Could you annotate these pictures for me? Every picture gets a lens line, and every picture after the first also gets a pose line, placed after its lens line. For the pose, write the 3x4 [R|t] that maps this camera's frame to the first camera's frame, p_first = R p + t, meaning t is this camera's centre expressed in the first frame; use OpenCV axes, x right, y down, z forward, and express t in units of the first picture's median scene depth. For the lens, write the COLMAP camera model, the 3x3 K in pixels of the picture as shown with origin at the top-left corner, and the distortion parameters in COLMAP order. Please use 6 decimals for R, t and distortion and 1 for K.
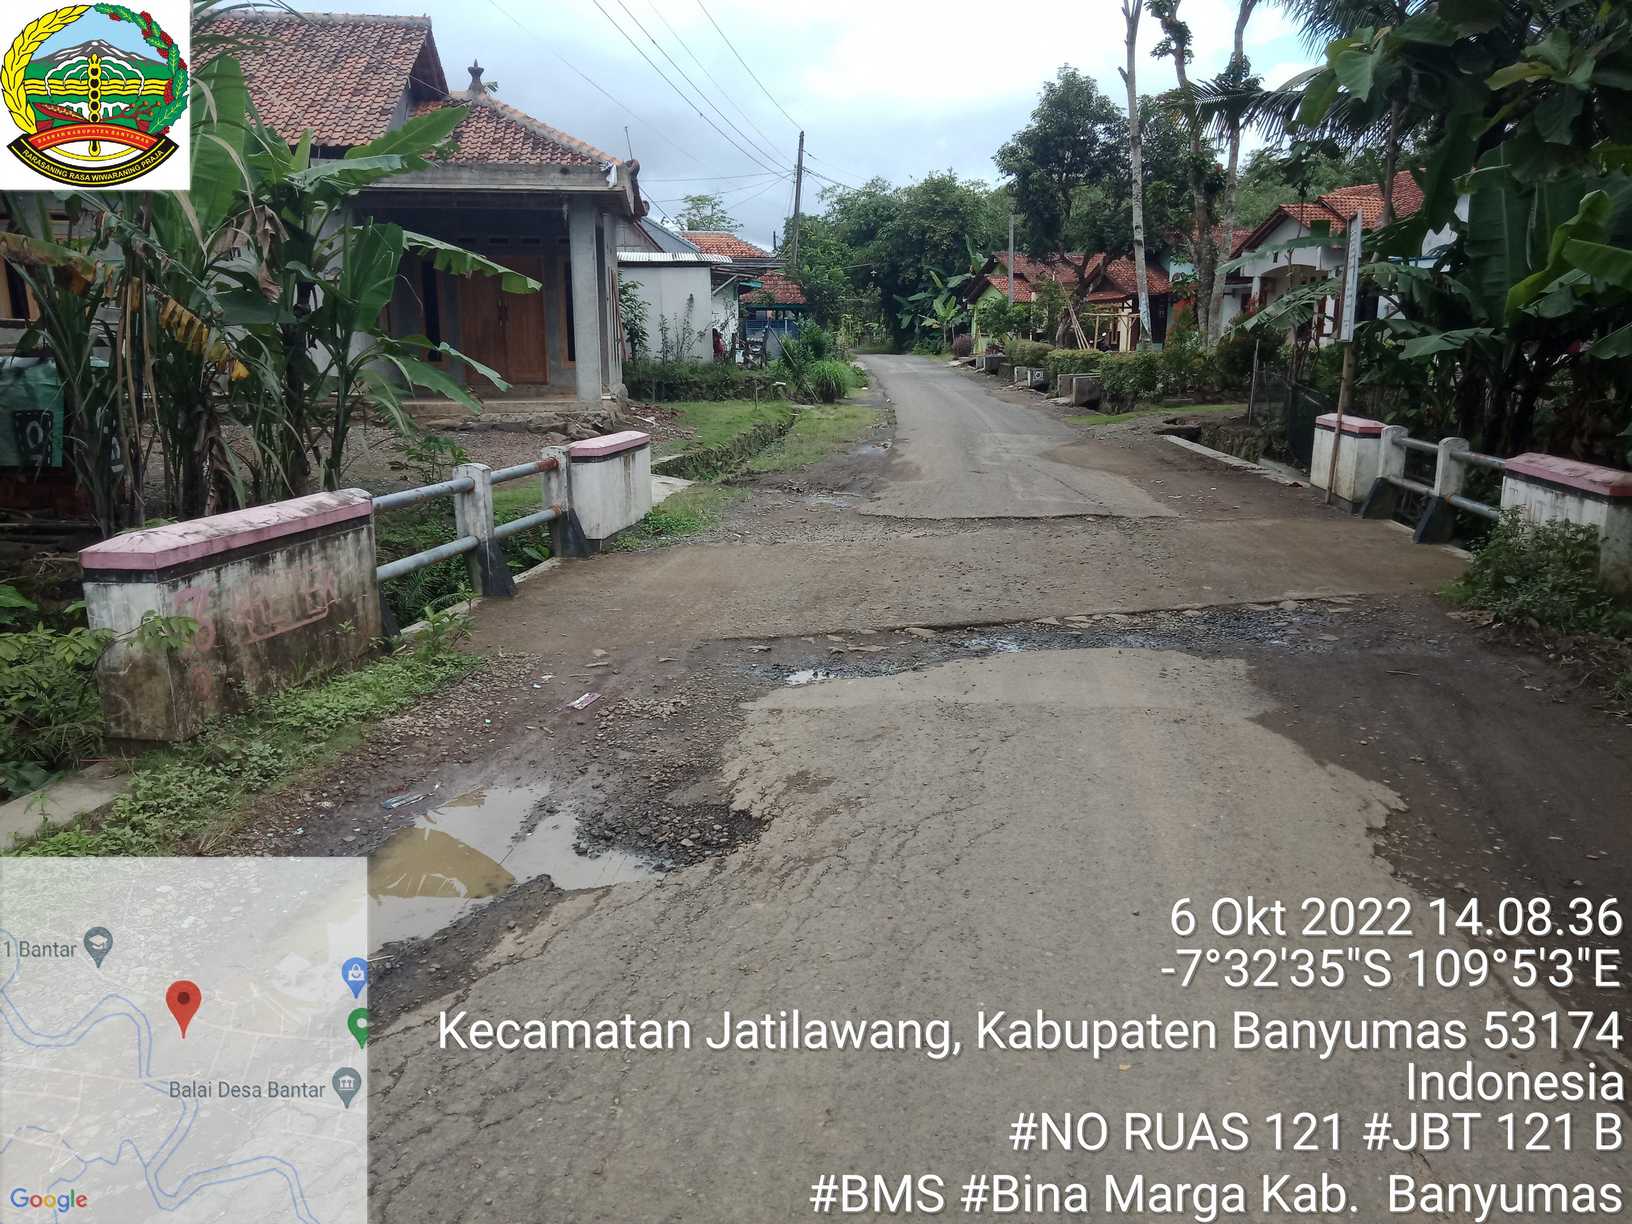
lens RADIAL K [[1180.3, 0, 807.0], [0, 1180.3, 614.9], [0, 0, 1]] dist [0.045371, -0.058702]
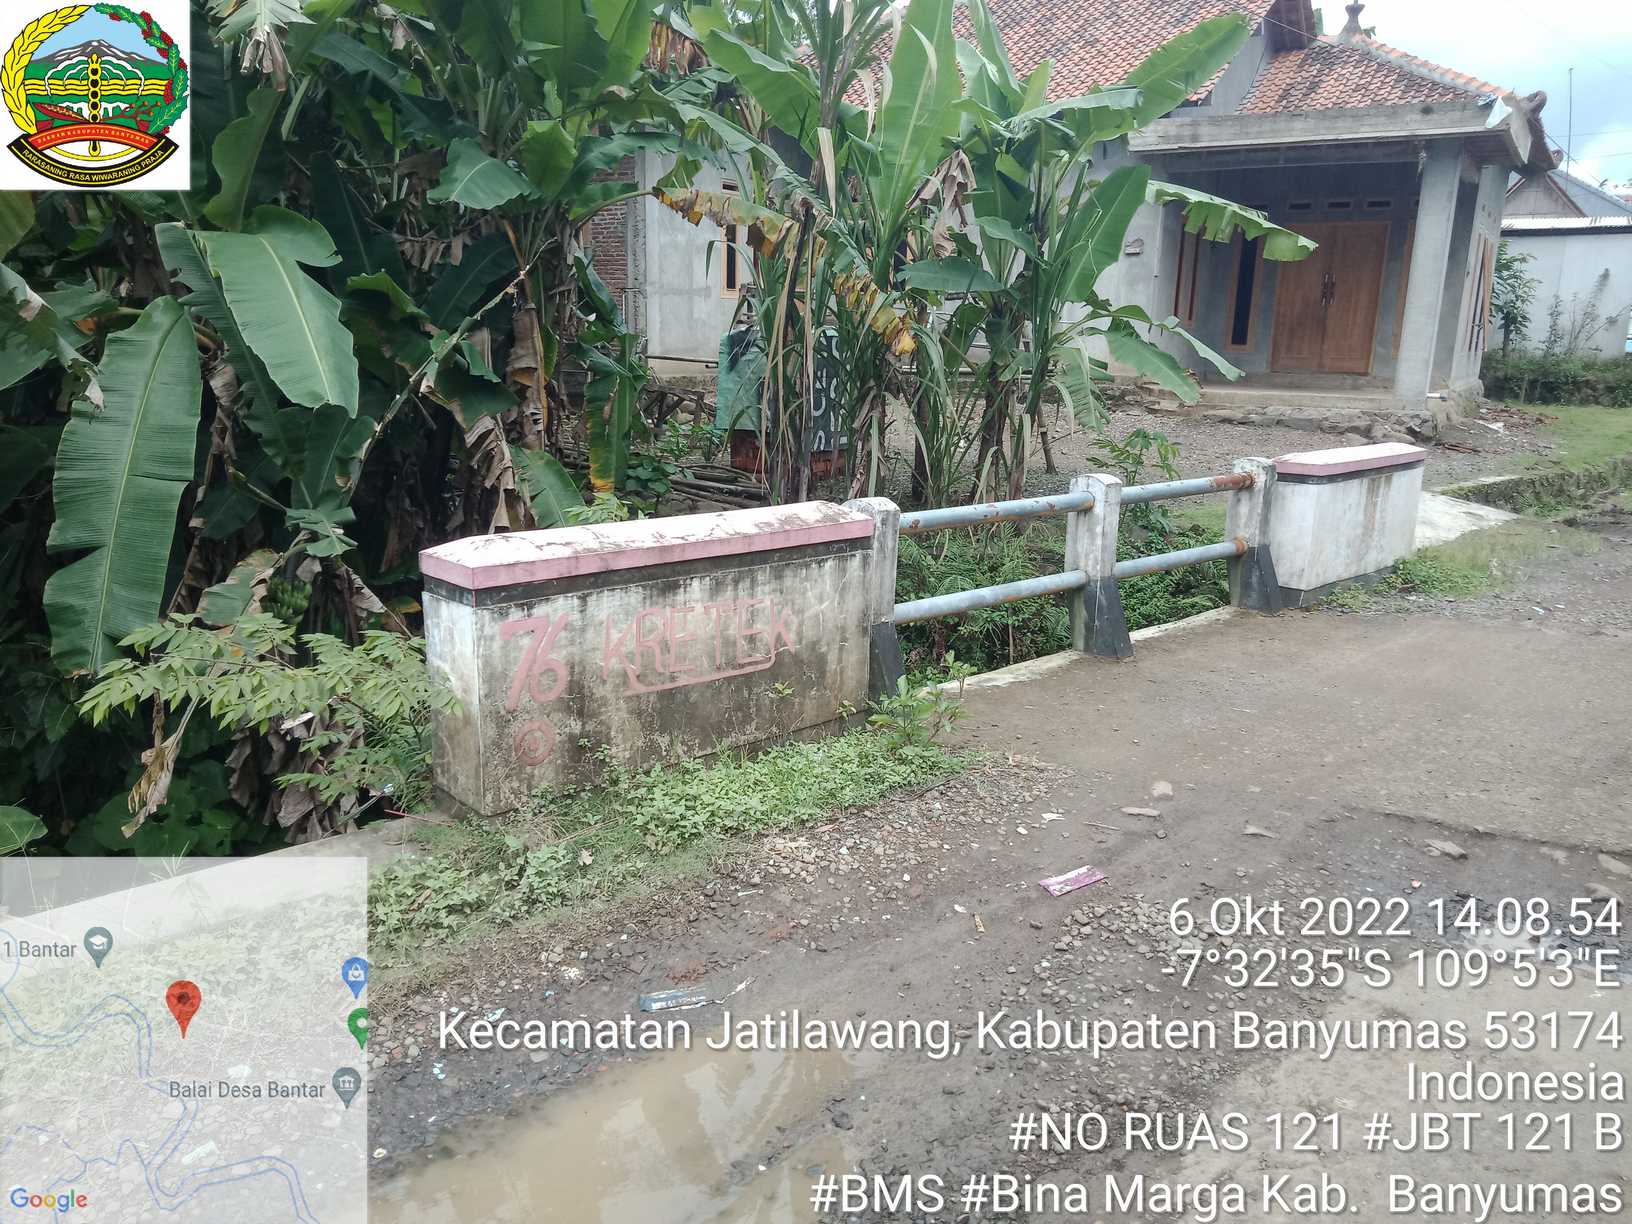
lens RADIAL K [[1204.2, 0, 804.0], [0, 1204.2, 618.6], [0, 0, 1]] dist [0.018835, -0.002384]
pose [[0.782176, 0.170585, -0.599251, 0.040881], [-0.163684, 0.984266, 0.066535, -0.057875], [0.601173, 0.046045, 0.797792, 0.286314]]
